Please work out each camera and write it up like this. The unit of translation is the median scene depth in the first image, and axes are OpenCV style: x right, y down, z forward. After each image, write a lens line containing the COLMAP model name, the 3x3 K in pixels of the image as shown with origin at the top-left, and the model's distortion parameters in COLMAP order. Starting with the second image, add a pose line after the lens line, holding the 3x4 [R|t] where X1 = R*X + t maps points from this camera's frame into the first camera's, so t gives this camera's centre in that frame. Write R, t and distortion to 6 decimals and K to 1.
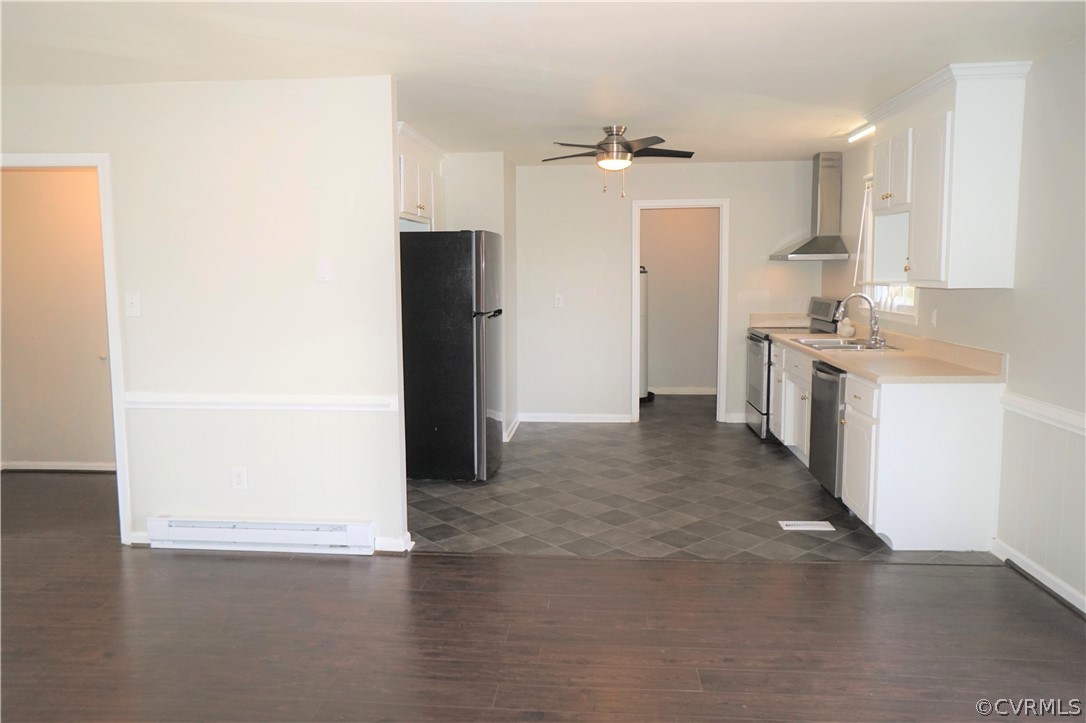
lens RADIAL K [[796.3, 0, 524.1], [0, 796.3, 356.2], [0, 0, 1]] dist [-0.013062, -0.000318]
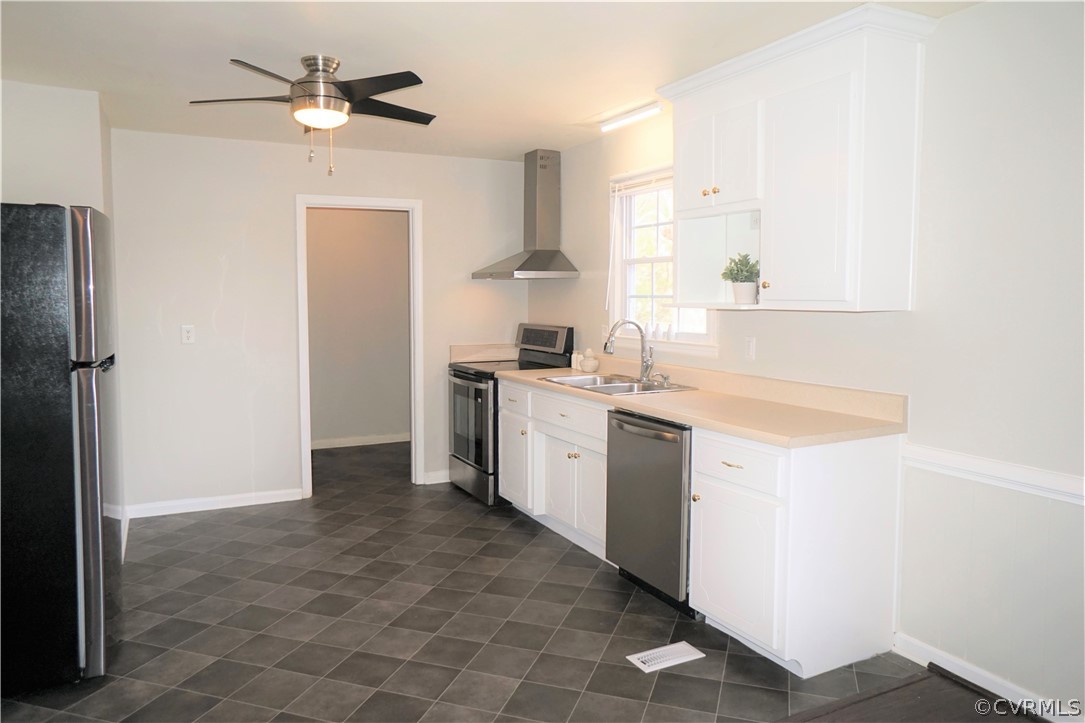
lens RADIAL K [[764.4, 0, 534.1], [0, 764.4, 353.5], [0, 0, 1]] dist [-0.050931, 0.085555]
pose [[0.847947, -0.032851, 0.529062, -0.068411], [0.050922, 0.998510, -0.019615, -0.035076], [-0.527629, 0.043573, 0.848356, 0.412654]]
